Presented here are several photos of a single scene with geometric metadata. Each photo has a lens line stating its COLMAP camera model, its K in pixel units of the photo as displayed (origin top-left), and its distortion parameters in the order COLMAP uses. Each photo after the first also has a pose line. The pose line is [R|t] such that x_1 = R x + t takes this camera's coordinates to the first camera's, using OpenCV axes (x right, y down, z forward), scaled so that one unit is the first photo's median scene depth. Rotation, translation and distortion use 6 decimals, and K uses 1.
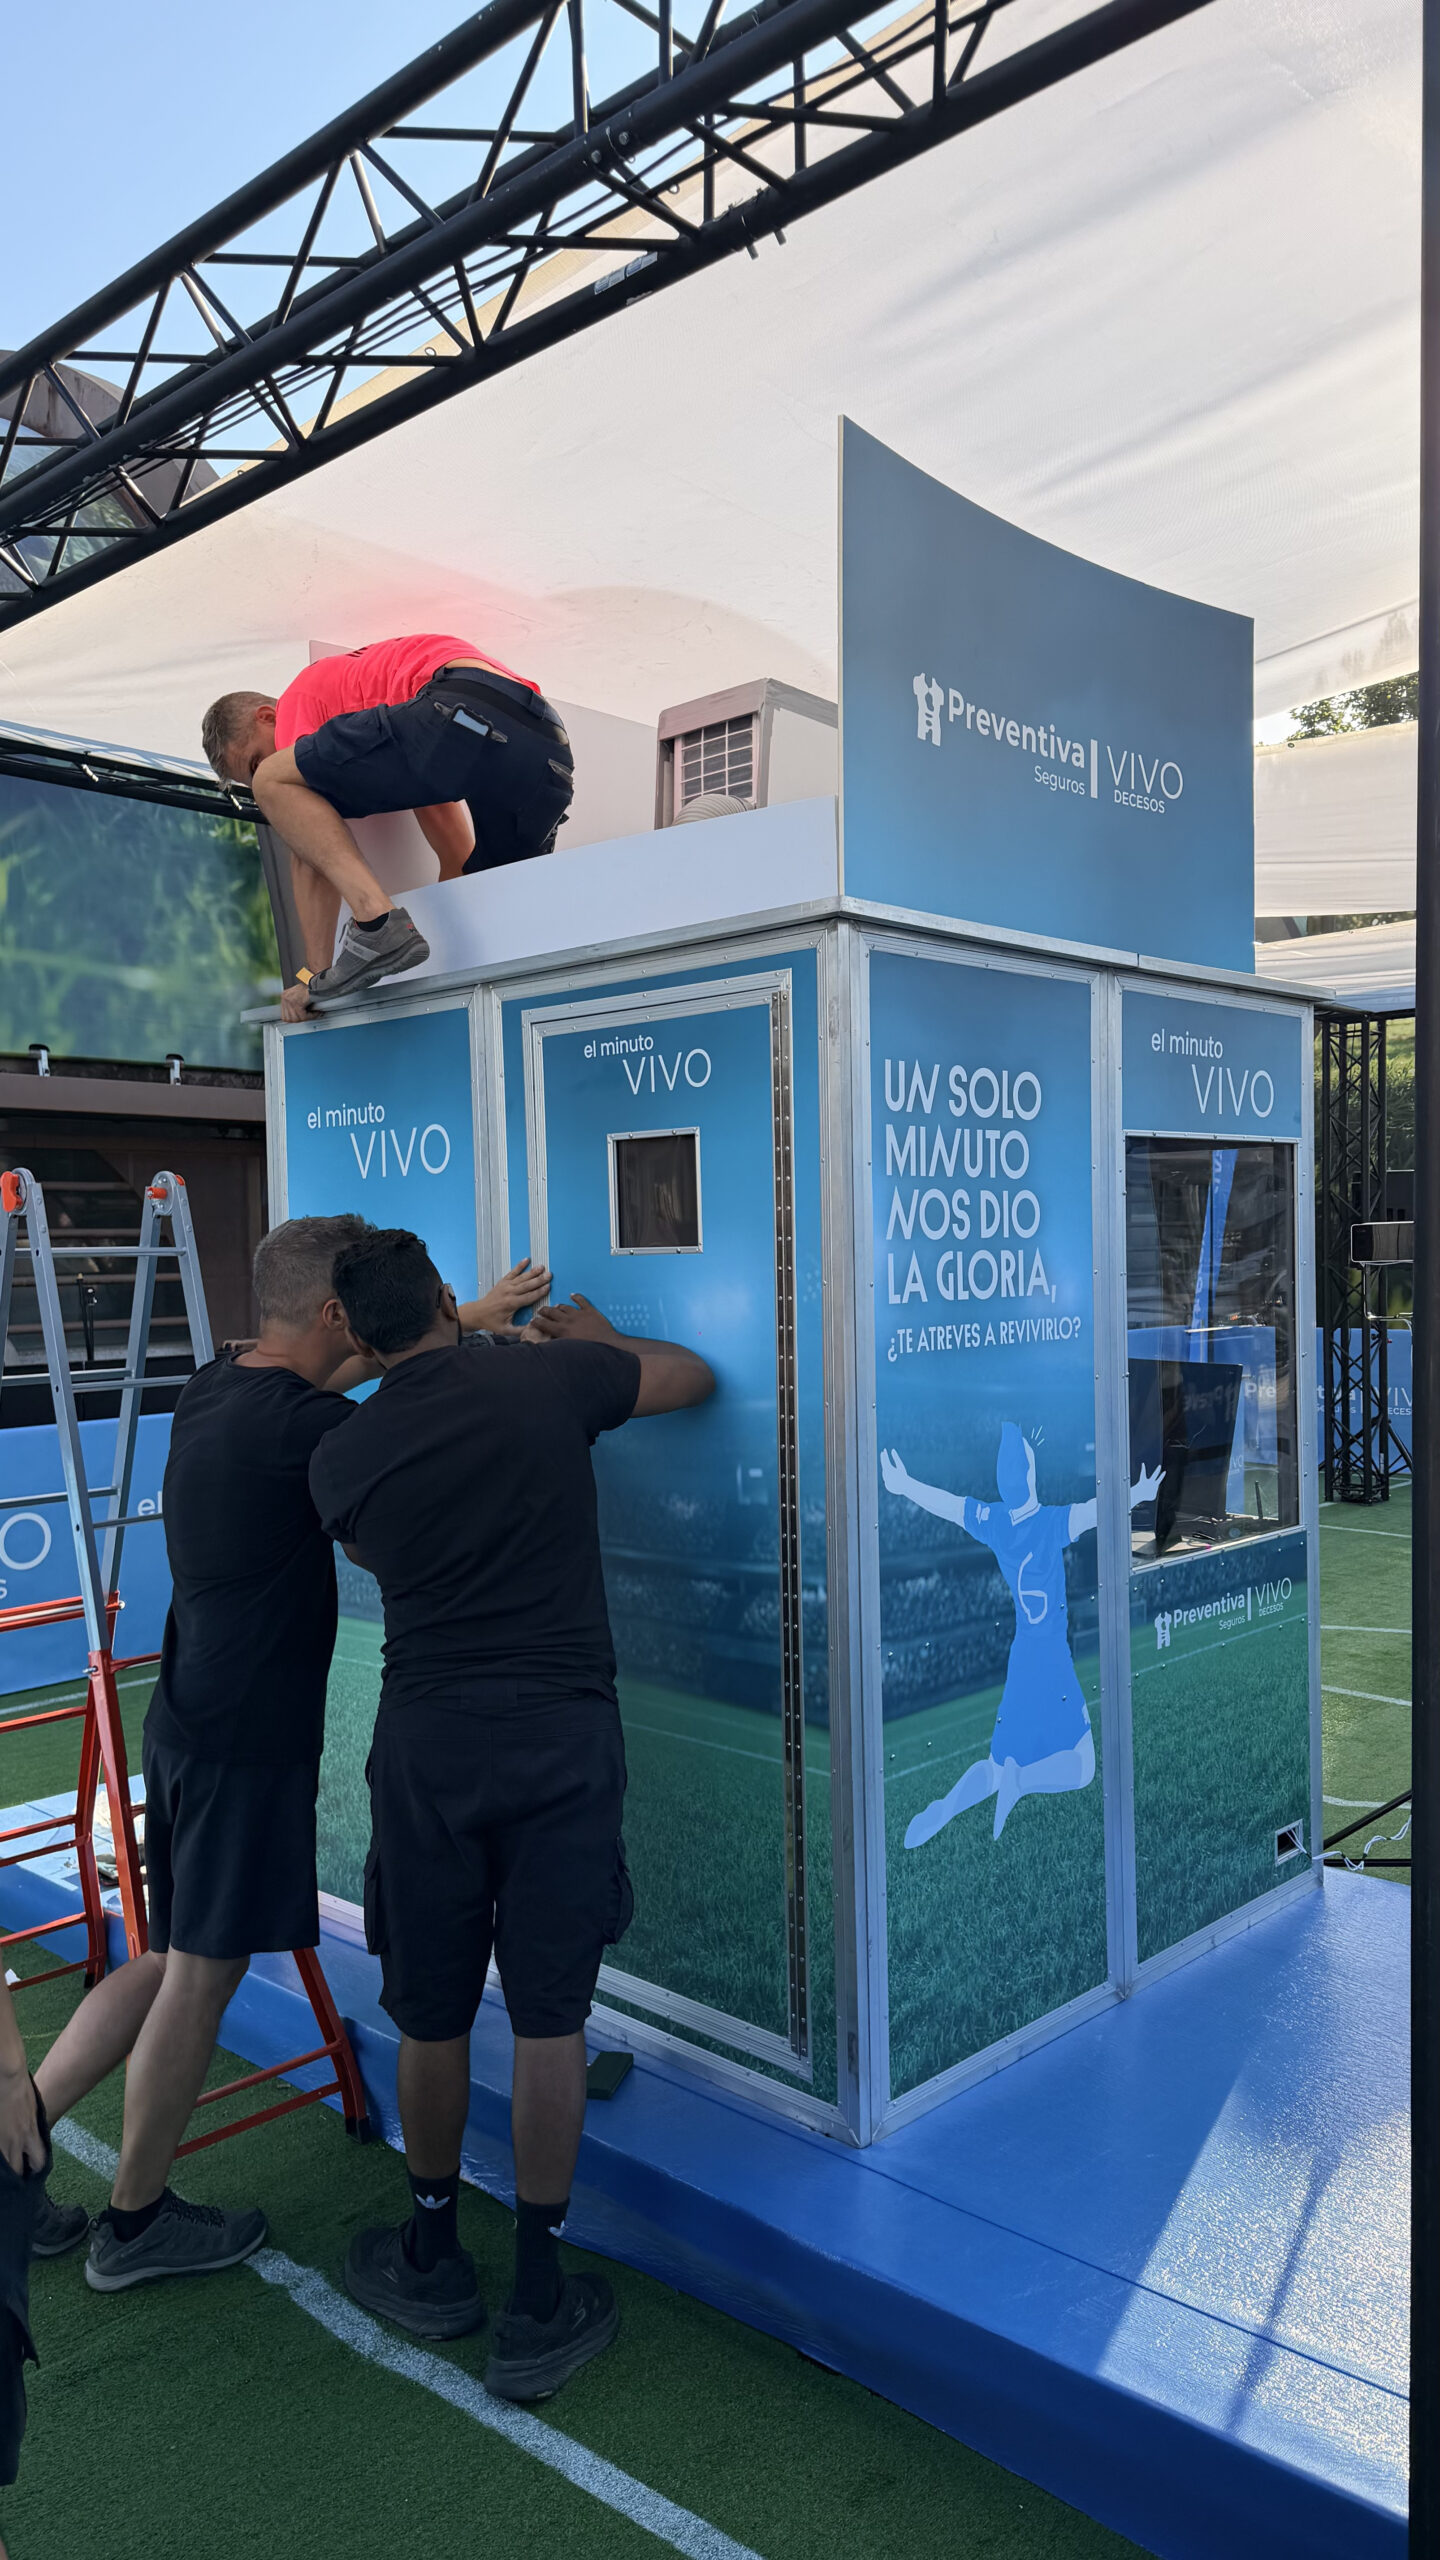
lens RADIAL K [[1818.3, 0, 717.7], [0, 1818.3, 1279.6], [0, 0, 1]] dist [0.042278, -0.013439]
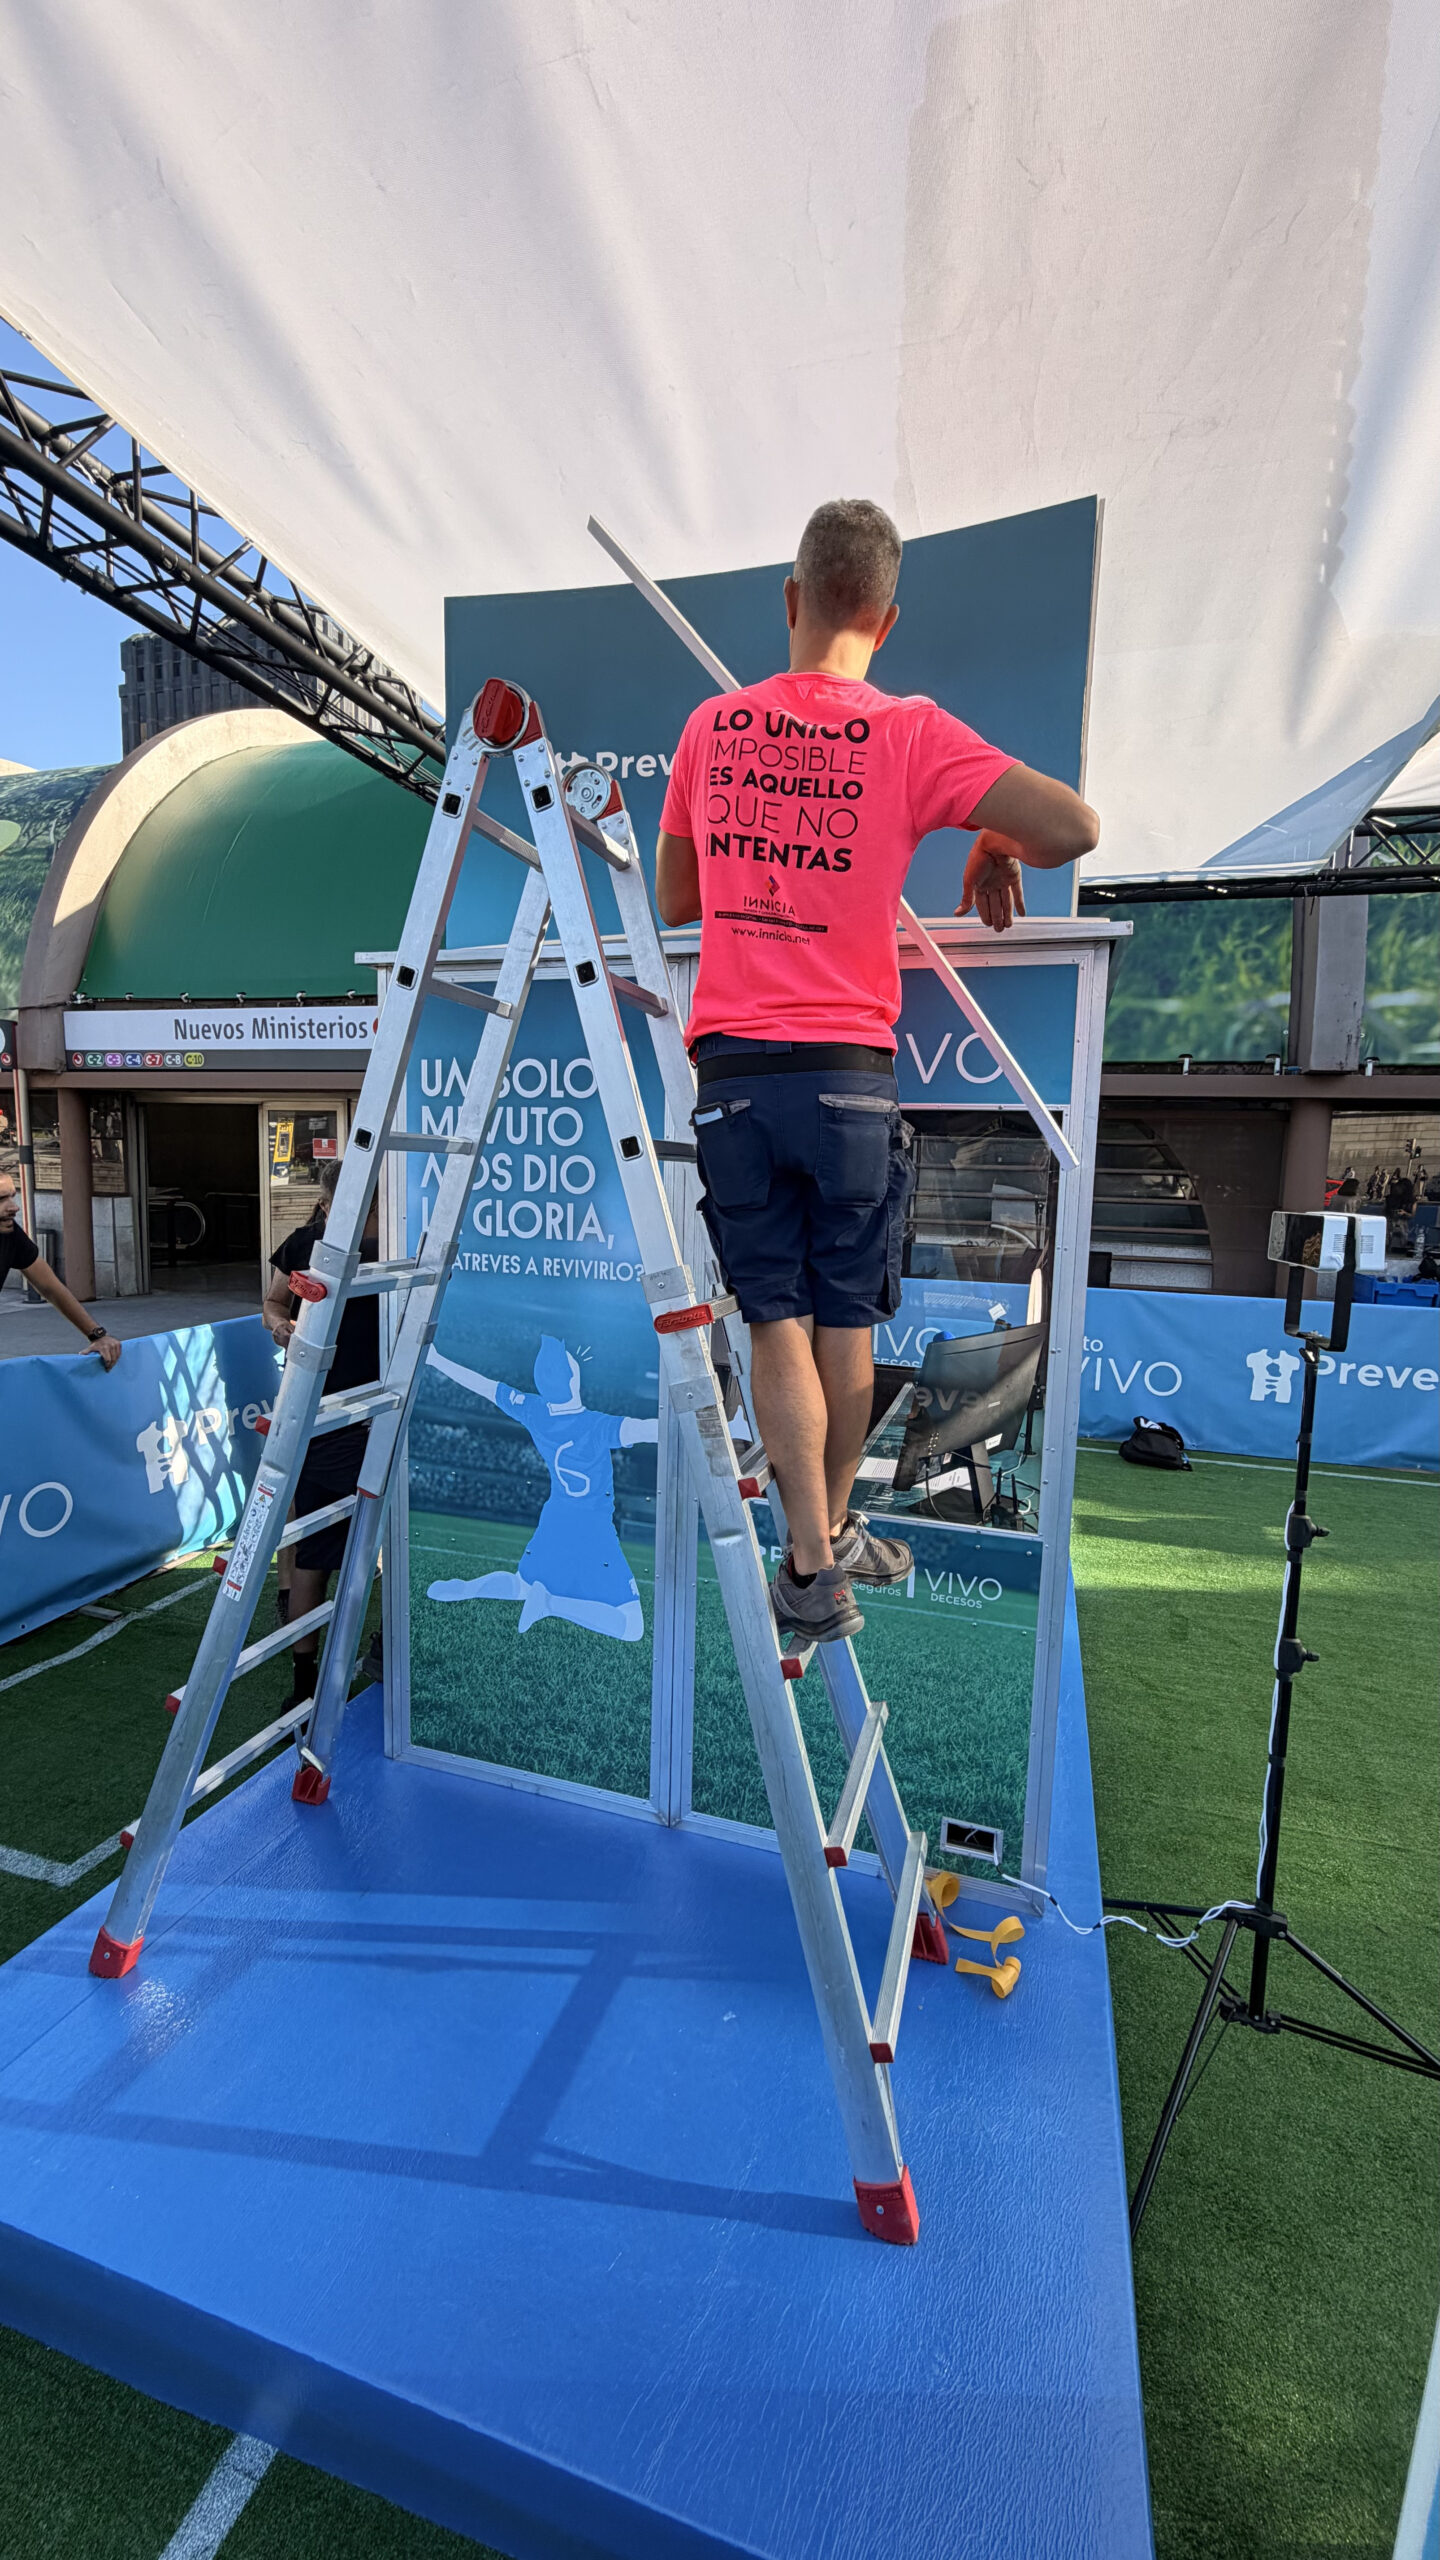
lens RADIAL K [[1005.1, 0, 723.0], [0, 1005.1, 1287.3], [0, 0, 1]] dist [-0.001269, 0.000103]
pose [[0.439351, 0.138726, -0.887539, 0.833864], [-0.052495, 0.990280, 0.128799, -0.053597], [0.896780, -0.009997, 0.442363, 0.789975]]
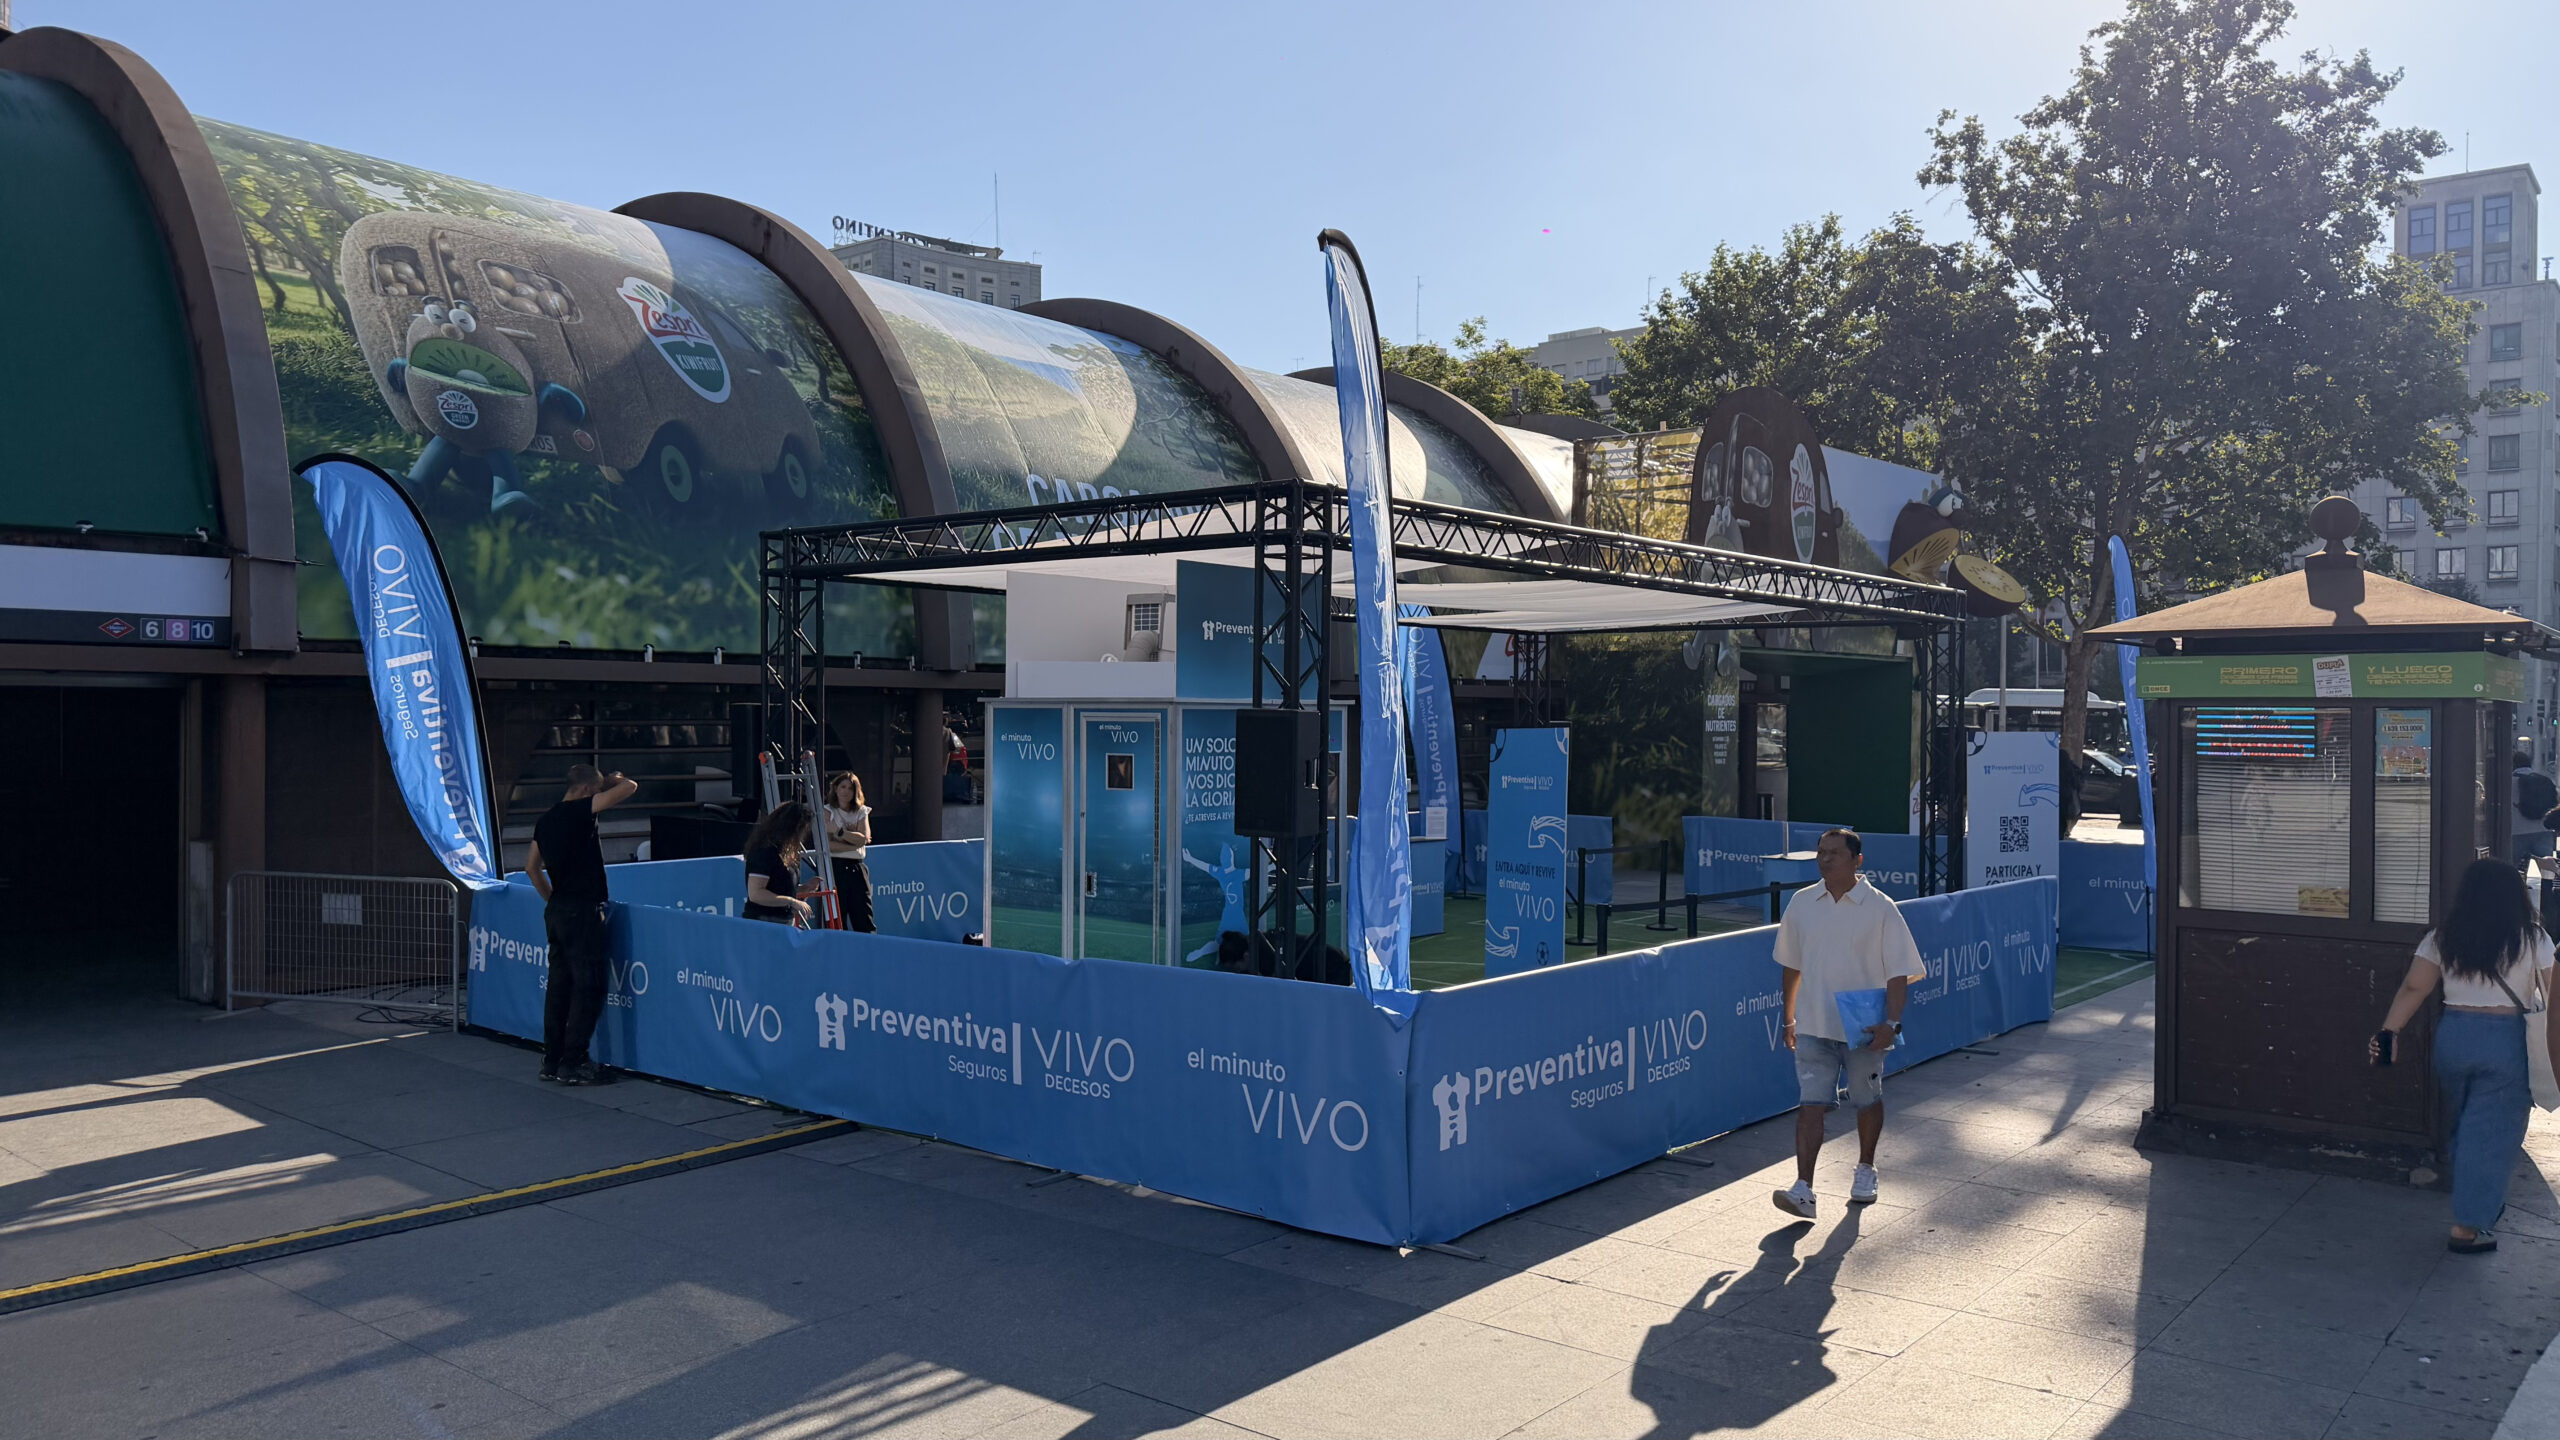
lens RADIAL K [[1818.3, 0, 1291.9], [0, 1818.3, 721.3], [0, 0, 1]] dist [0.042278, -0.013439]
pose [[0.997961, 0.024706, 0.058847, 0.080117], [-0.023660, 0.999551, -0.018395, -0.085469], [-0.059275, 0.016965, 0.998098, -2.327164]]
